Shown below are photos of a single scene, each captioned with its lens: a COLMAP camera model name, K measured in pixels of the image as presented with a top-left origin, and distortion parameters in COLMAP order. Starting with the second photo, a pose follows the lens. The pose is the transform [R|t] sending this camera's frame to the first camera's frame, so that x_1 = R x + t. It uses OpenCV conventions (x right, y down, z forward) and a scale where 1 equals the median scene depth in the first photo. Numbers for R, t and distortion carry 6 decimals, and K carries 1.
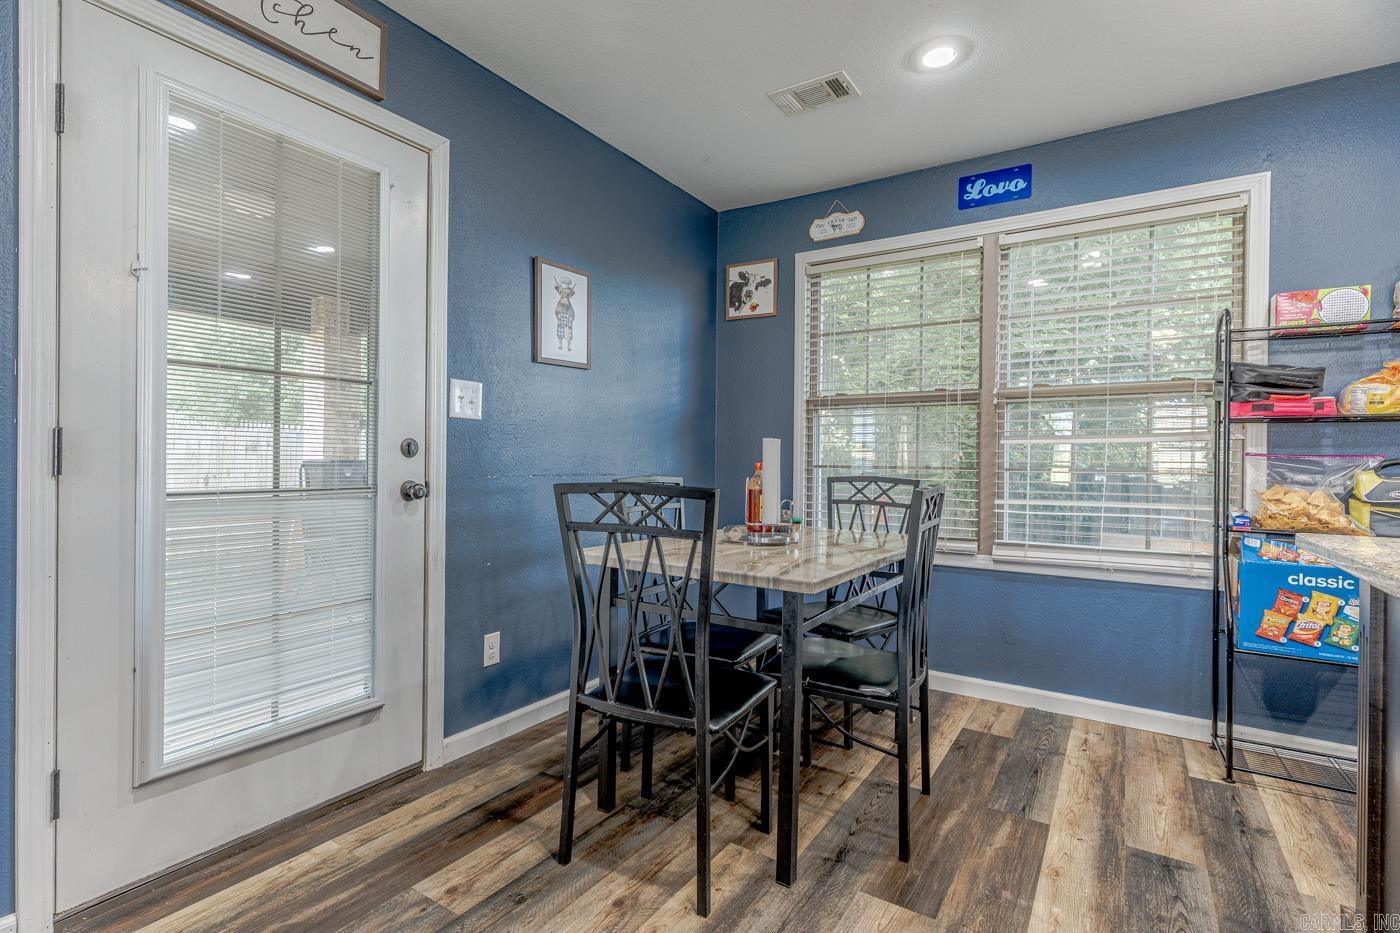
lens RADIAL K [[678.6, 0, 699.1], [0, 678.6, 455.3], [0, 0, 1]] dist [0.000617, 0.001131]
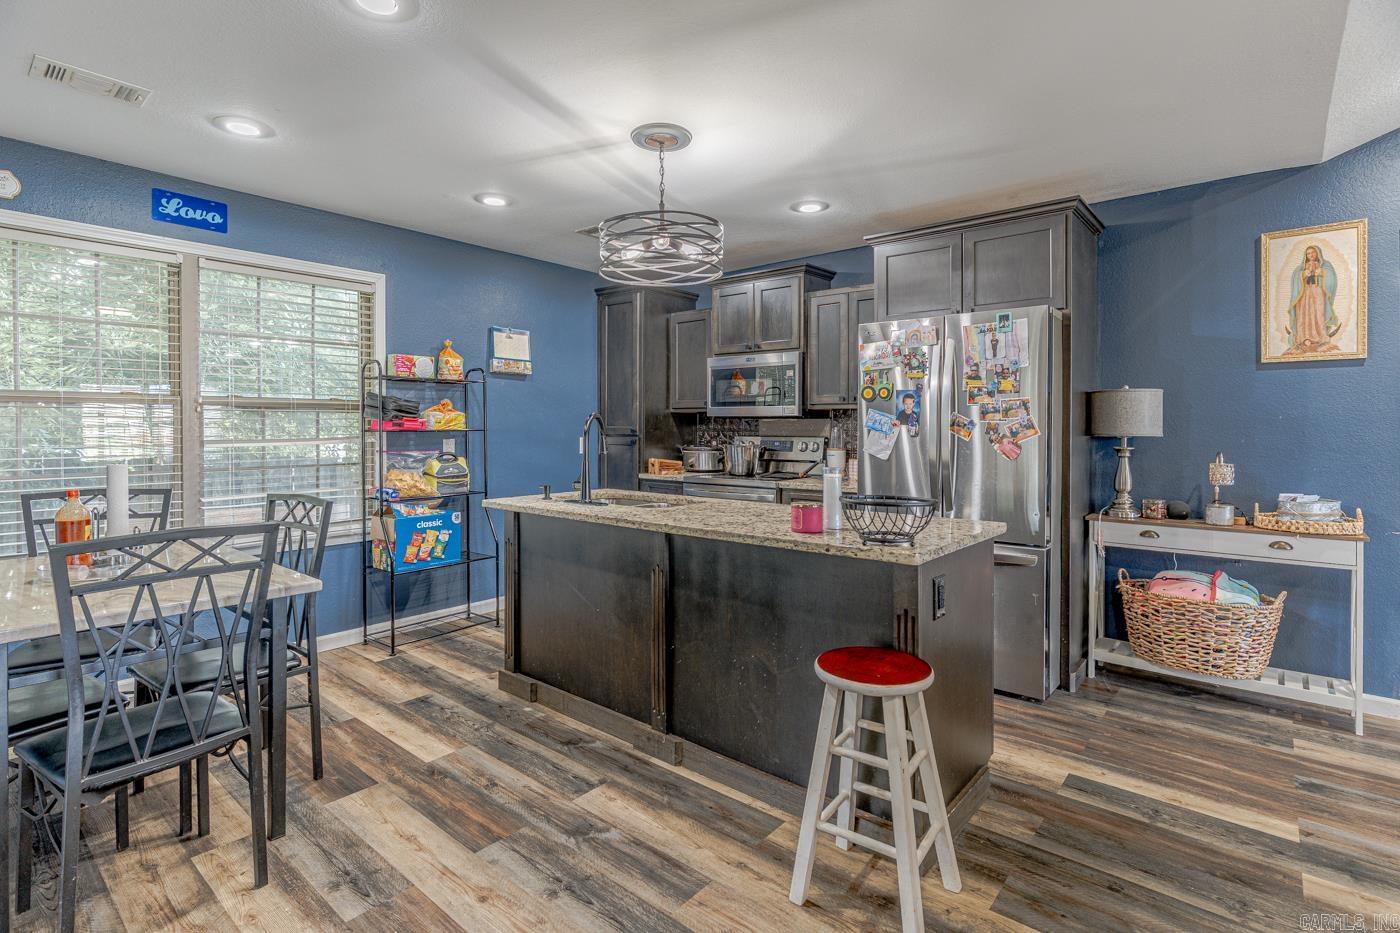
lens RADIAL K [[678.6, 0, 692.3], [0, 678.6, 418.5], [0, 0, 1]] dist [0.000617, 0.001131]
pose [[0.124566, -0.000937, 0.992211, -0.661680], [-0.010301, 0.999944, 0.002237, -0.088575], [-0.992158, -0.010500, 0.124550, 0.076645]]
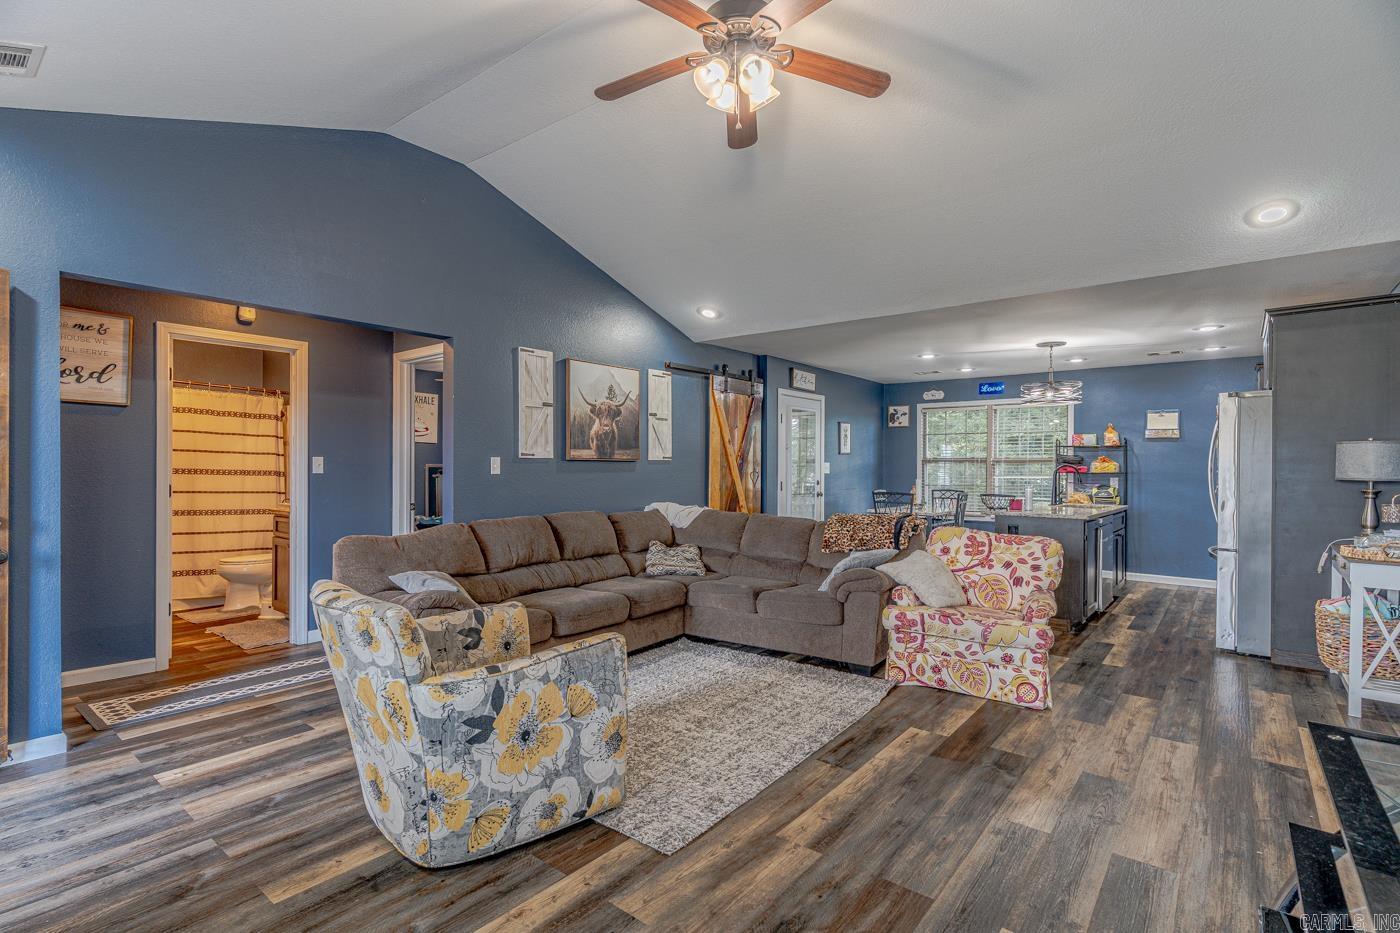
lens RADIAL K [[678.6, 0, 698.8], [0, 678.6, 453.4], [0, 0, 1]] dist [0.000617, 0.001131]
pose [[0.994543, -0.008475, -0.103980, -0.598844], [0.007289, 0.999904, -0.011776, -0.115364], [0.104070, 0.010954, 0.994510, -2.382113]]
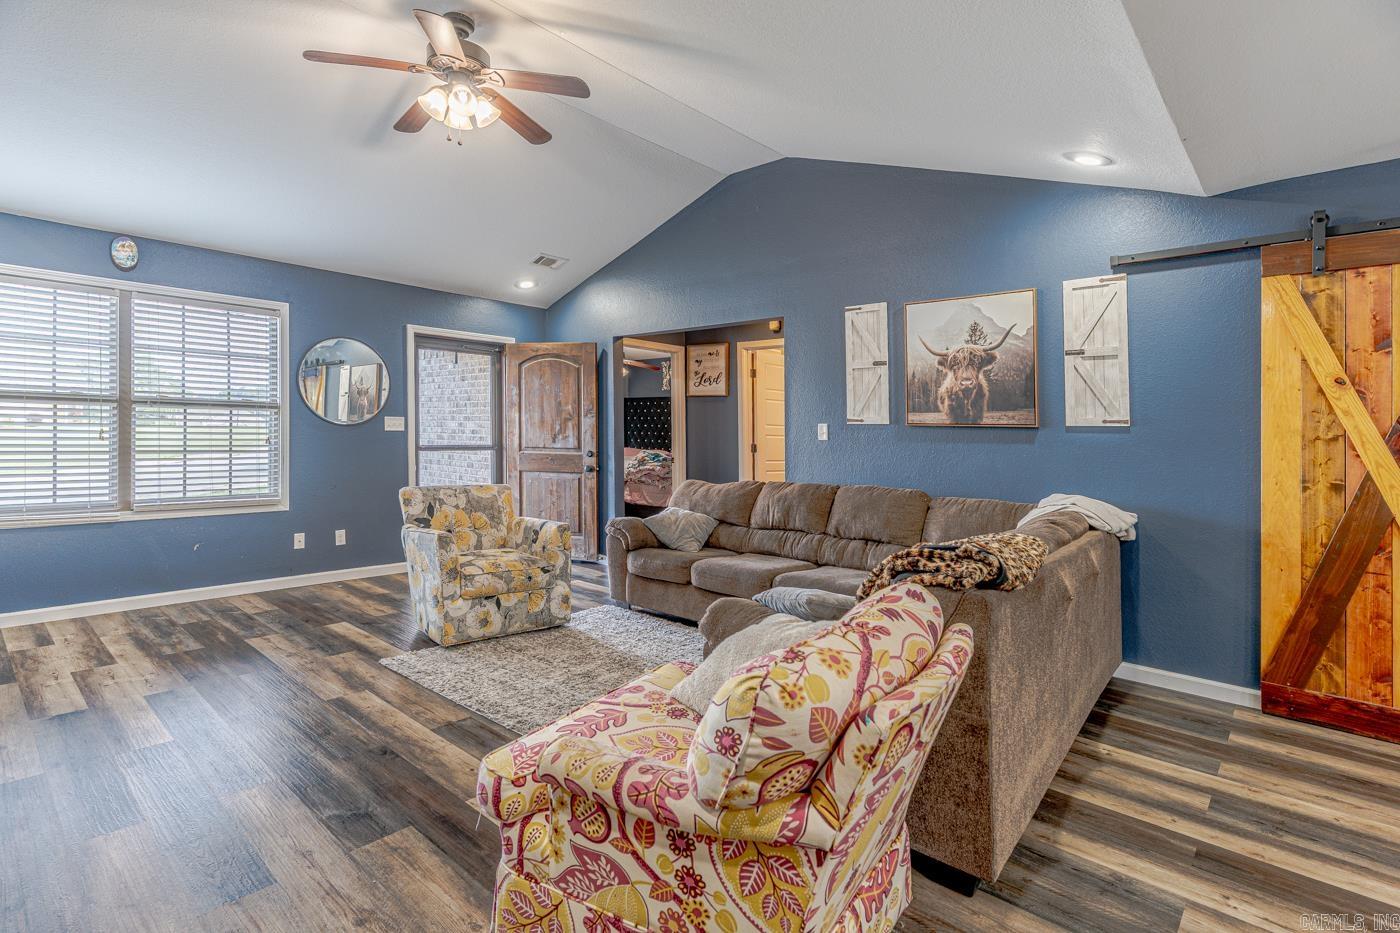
lens RADIAL K [[678.6, 0, 686.3], [0, 678.6, 415.6], [0, 0, 1]] dist [0.000617, 0.001131]
pose [[-0.169811, -0.037475, -0.984764, 0.584843], [-0.012138, 0.999280, -0.035934, -0.079554], [0.985402, 0.005851, -0.170144, -0.625360]]
